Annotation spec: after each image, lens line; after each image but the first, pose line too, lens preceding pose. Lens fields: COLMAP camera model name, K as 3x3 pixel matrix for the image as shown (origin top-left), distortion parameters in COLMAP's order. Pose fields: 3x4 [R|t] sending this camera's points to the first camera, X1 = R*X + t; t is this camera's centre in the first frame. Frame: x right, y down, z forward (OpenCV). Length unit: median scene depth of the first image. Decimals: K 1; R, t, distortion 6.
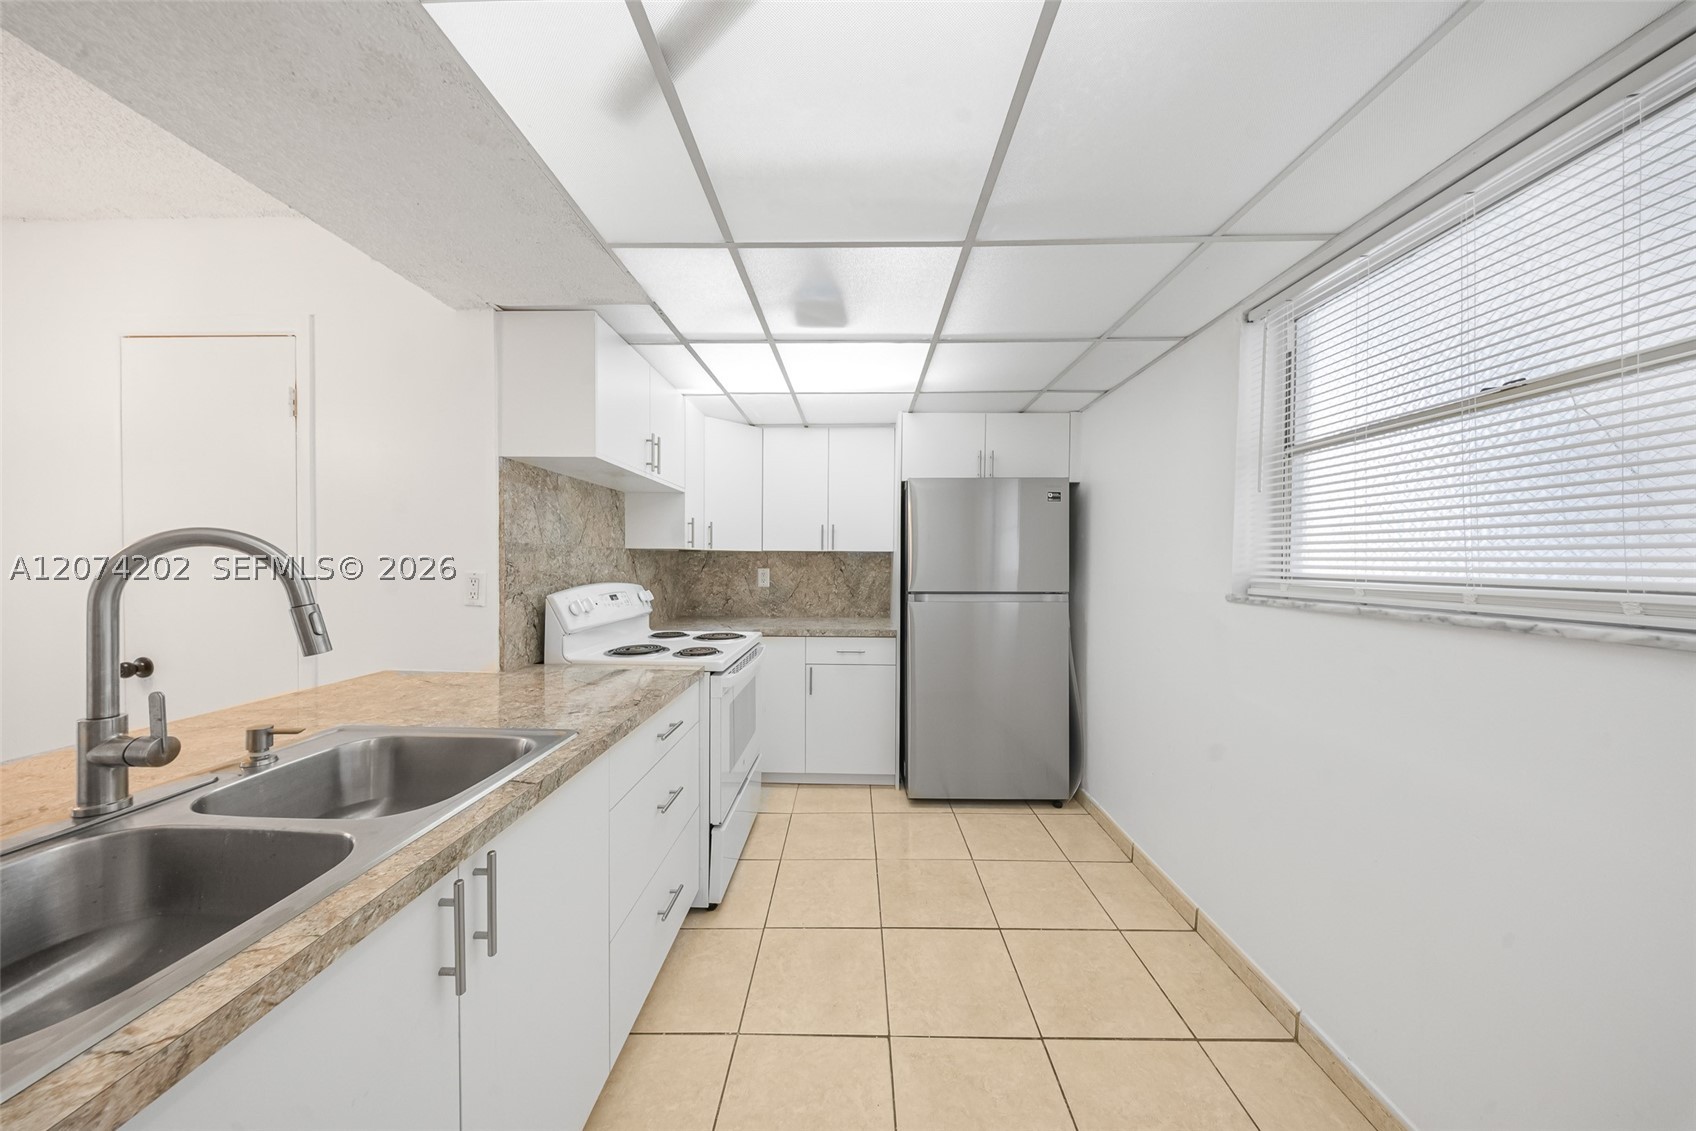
lens RADIAL K [[525.5, 0, 845.1], [0, 525.5, 566.4], [0, 0, 1]] dist [-0.000248, -0.000656]
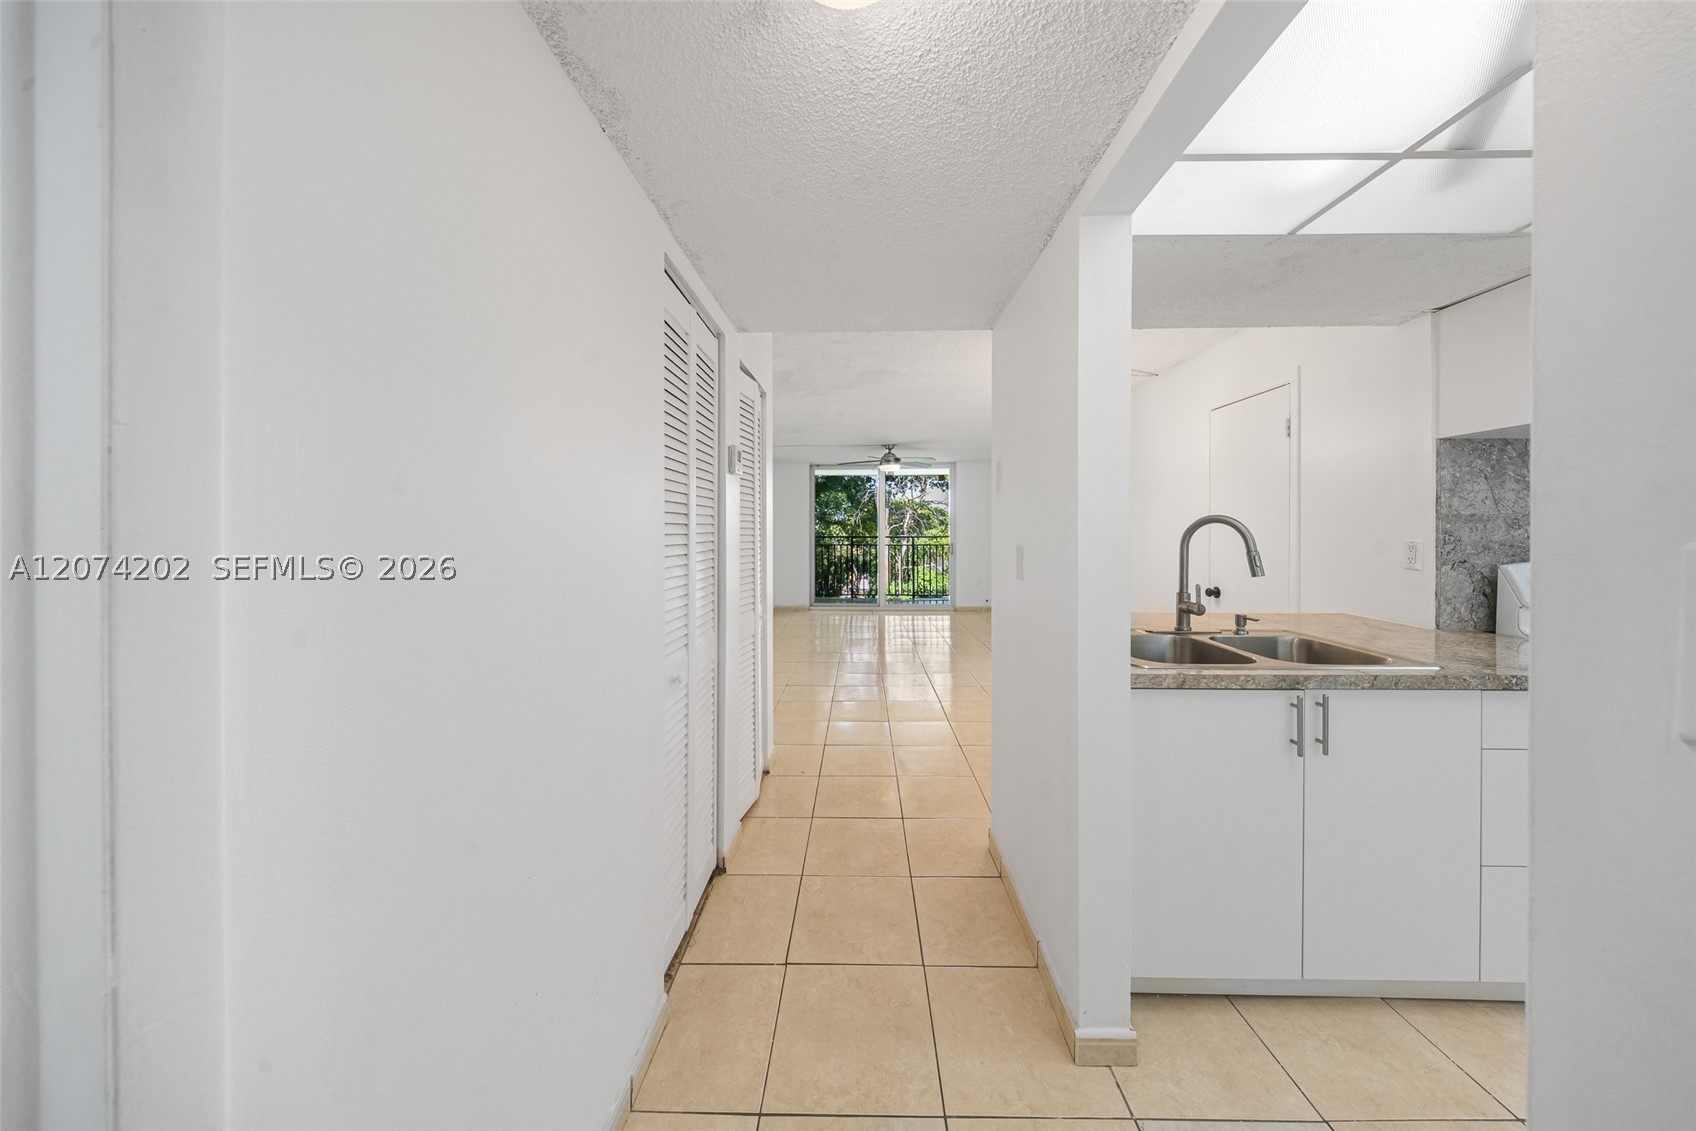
lens RADIAL K [[525.5, 0, 848.5], [0, 525.5, 537.5], [0, 0, 1]] dist [-0.000248, -0.000656]
pose [[-0.006584, 0.004102, -0.999970, 0.782449], [-0.013999, 0.999893, 0.004194, 0.027359], [0.999880, 0.014026, -0.006526, -0.417826]]
